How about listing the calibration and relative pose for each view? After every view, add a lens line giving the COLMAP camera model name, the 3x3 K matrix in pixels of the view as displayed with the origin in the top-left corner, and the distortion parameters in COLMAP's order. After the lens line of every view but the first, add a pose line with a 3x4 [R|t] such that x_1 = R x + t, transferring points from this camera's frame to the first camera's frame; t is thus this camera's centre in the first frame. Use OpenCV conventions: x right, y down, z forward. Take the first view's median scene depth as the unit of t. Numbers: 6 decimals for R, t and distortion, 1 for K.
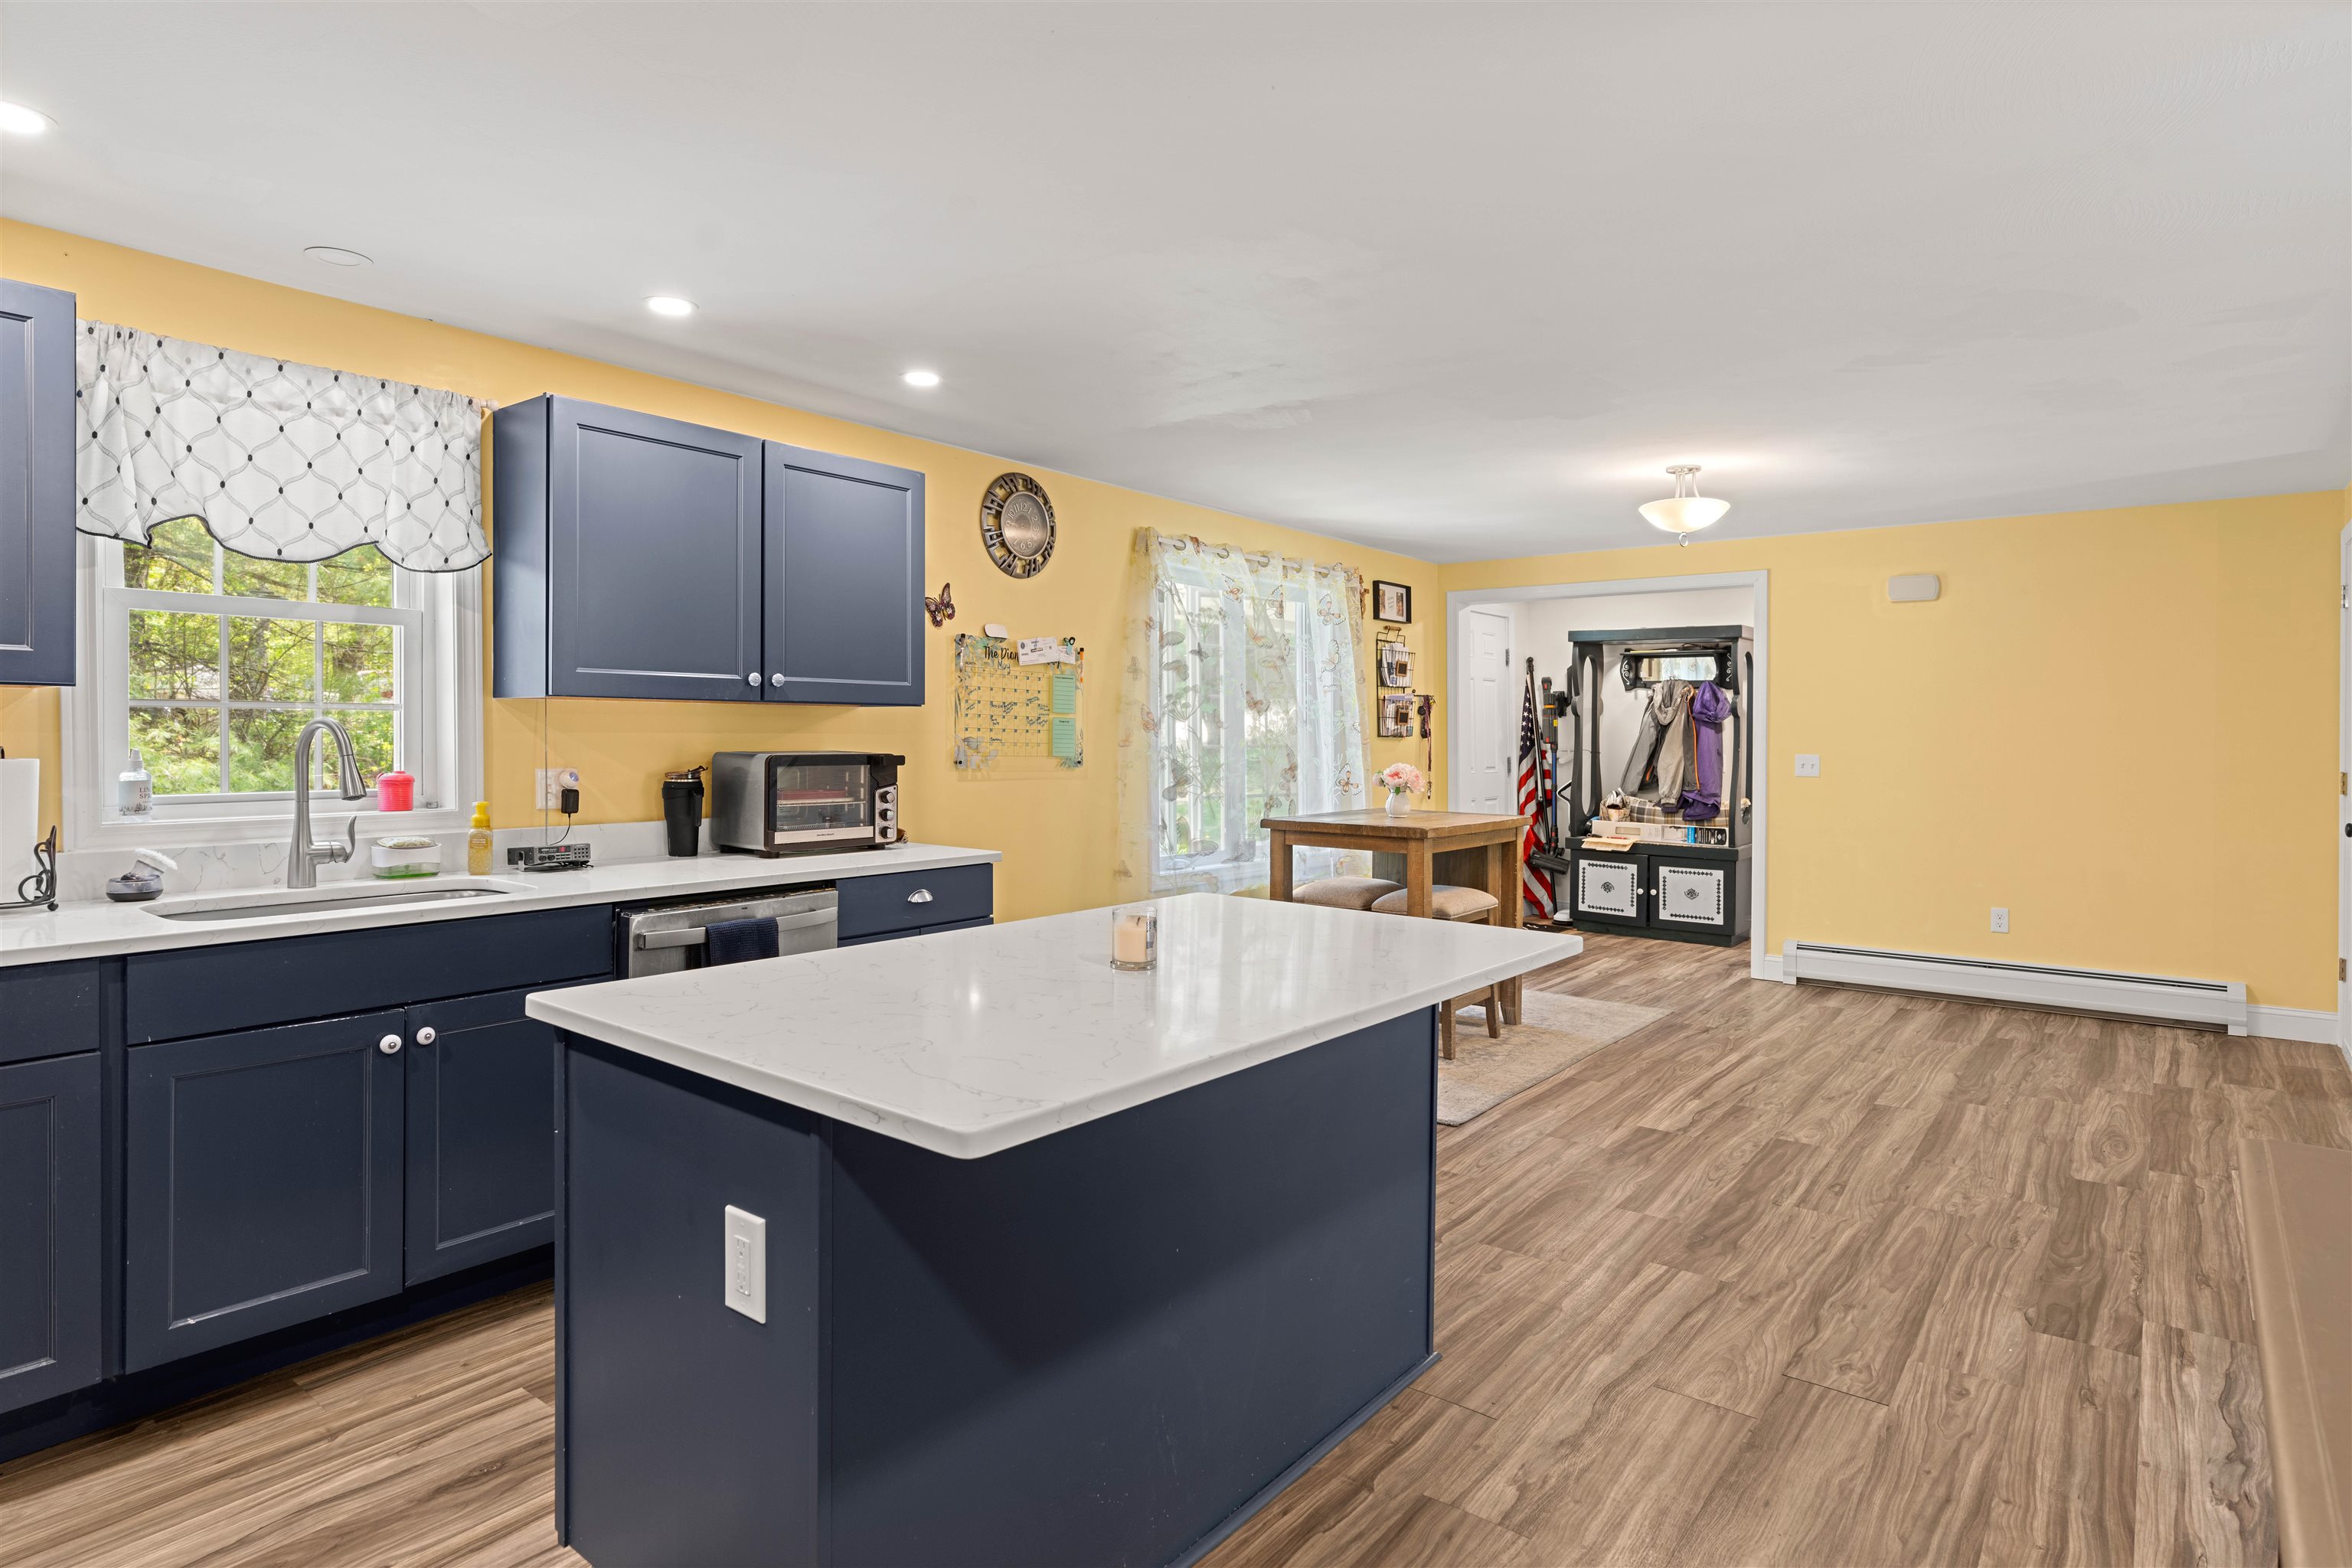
lens RADIAL K [[1246.9, 0, 1177.0], [0, 1246.9, 735.9], [0, 0, 1]] dist [0.001298, 0.000171]
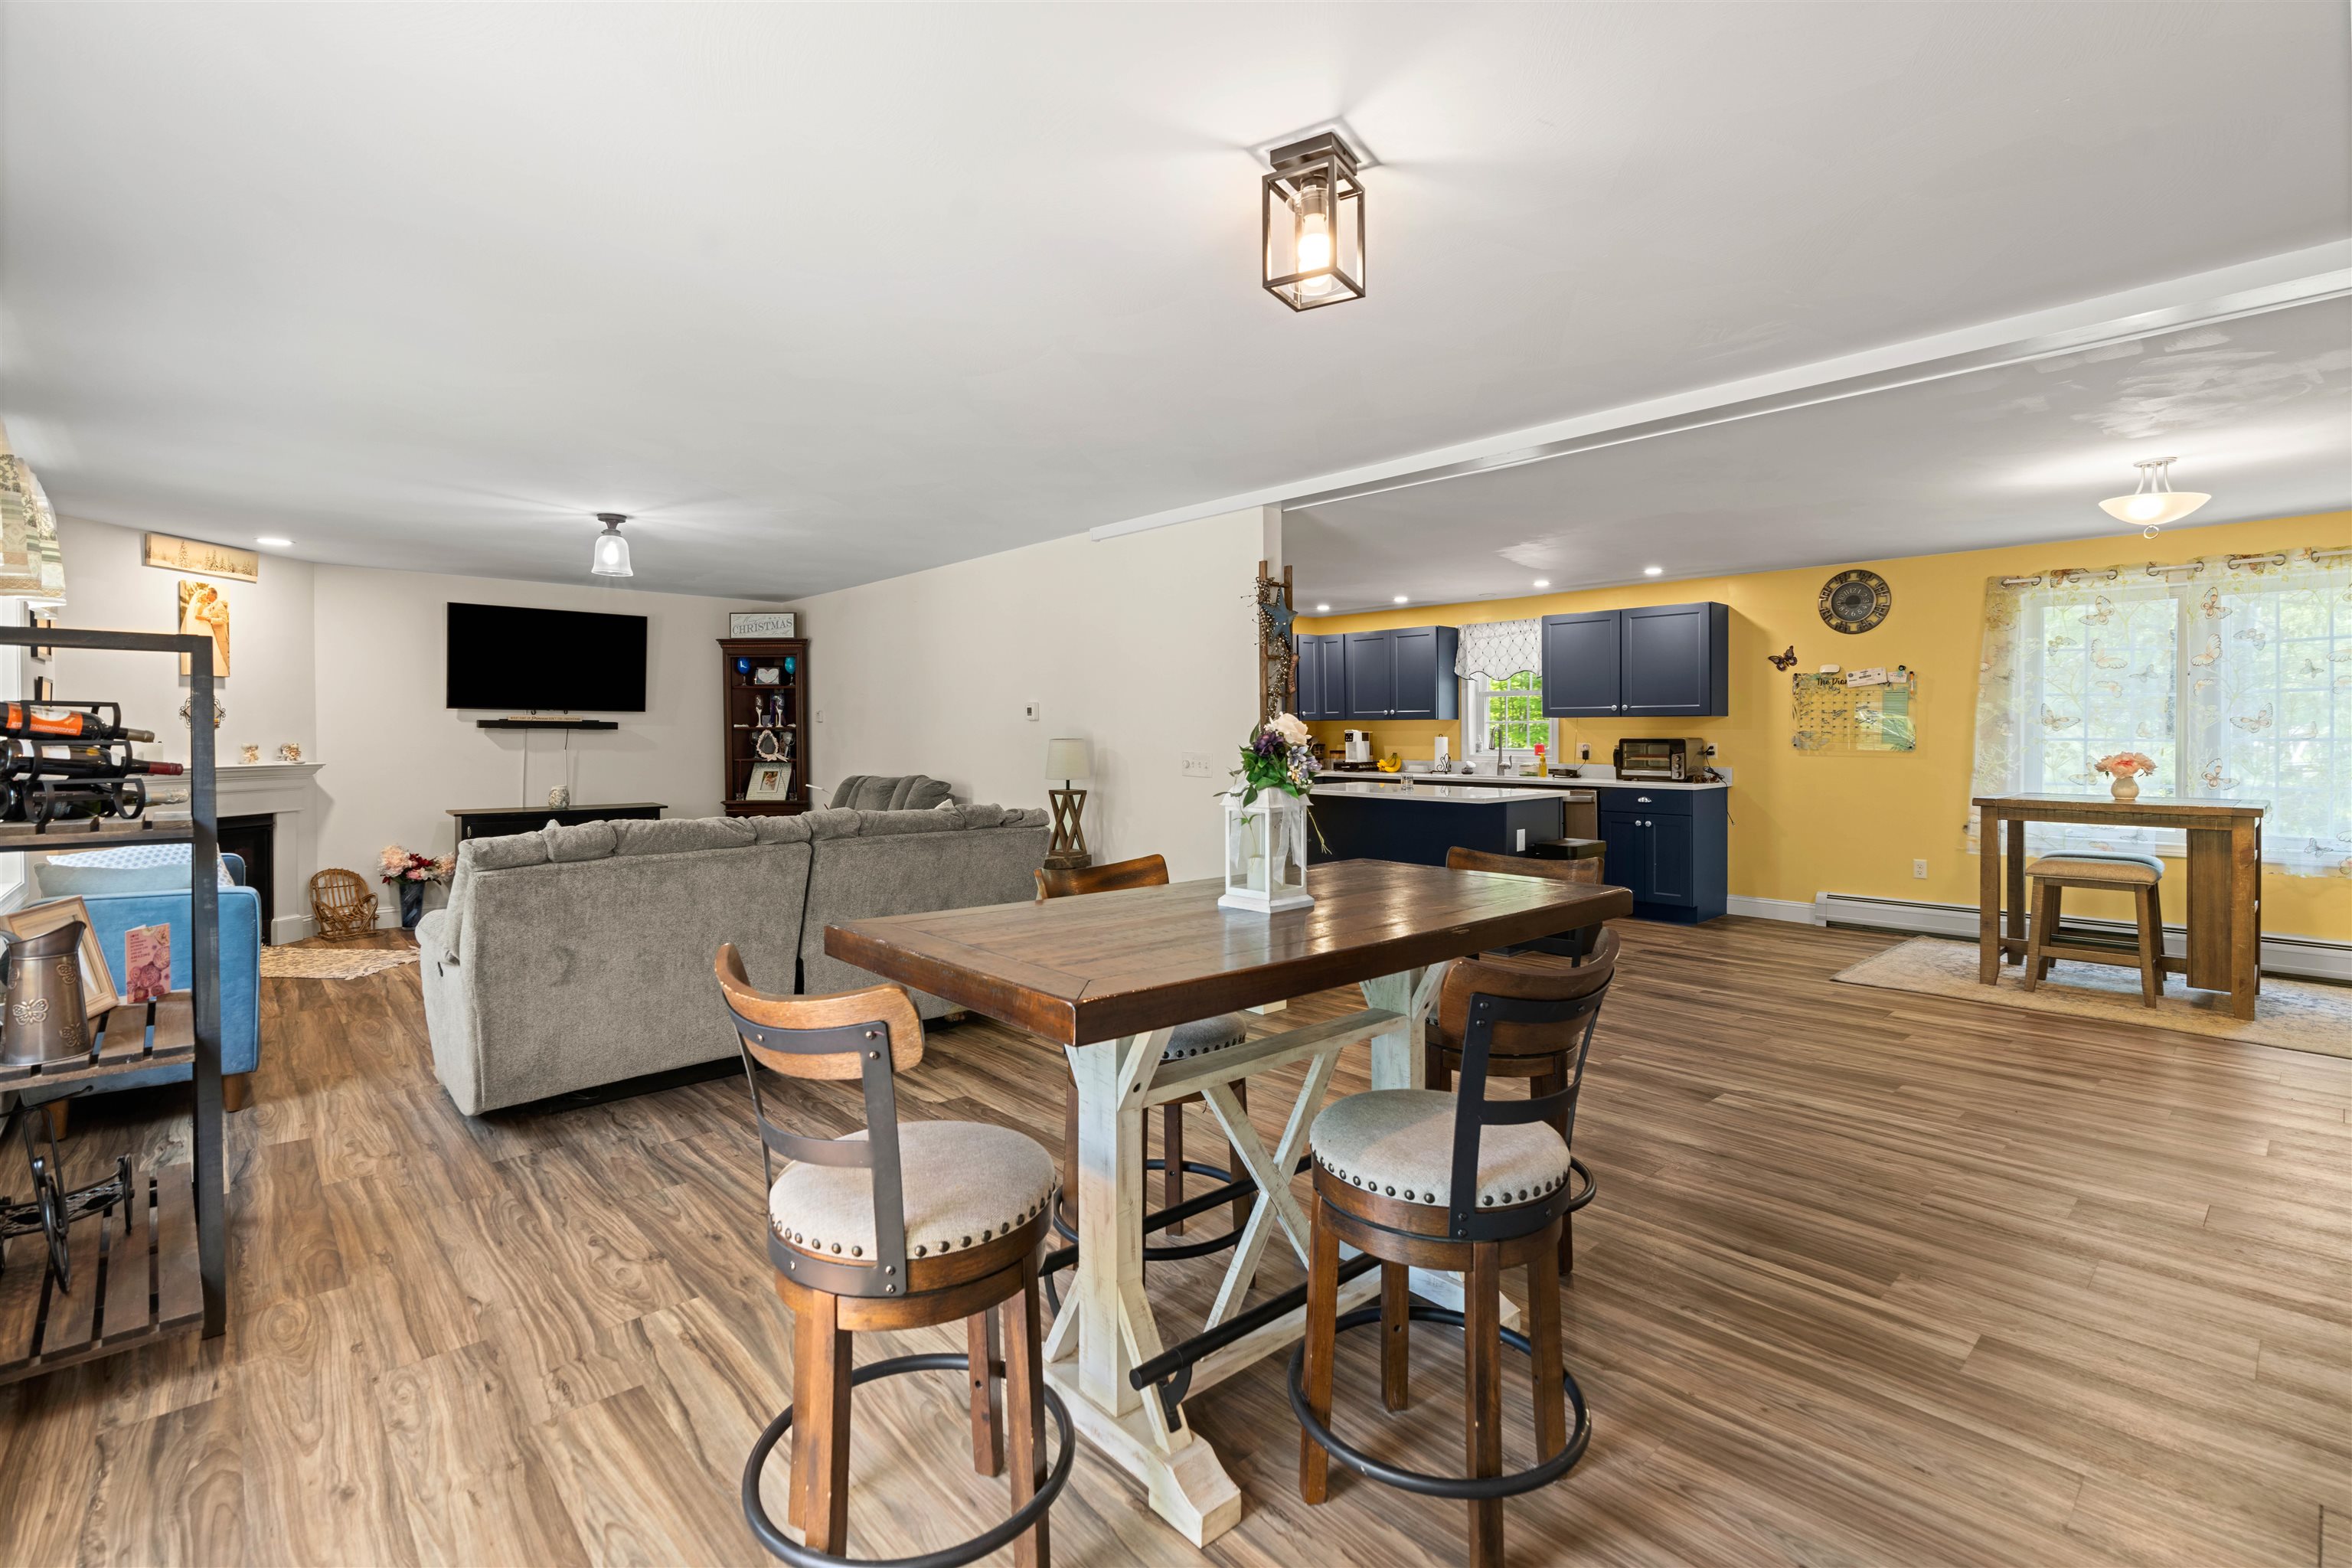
lens RADIAL K [[1079.0, 0, 1181.7], [0, 1079.0, 737.8], [0, 0, 1]] dist [0.002441, 0.000195]
pose [[-0.153741, -0.002154, -0.988109, 1.465890], [-0.004544, 0.999989, -0.001473, 0.016452], [0.988101, 0.004264, -0.153749, 0.366172]]
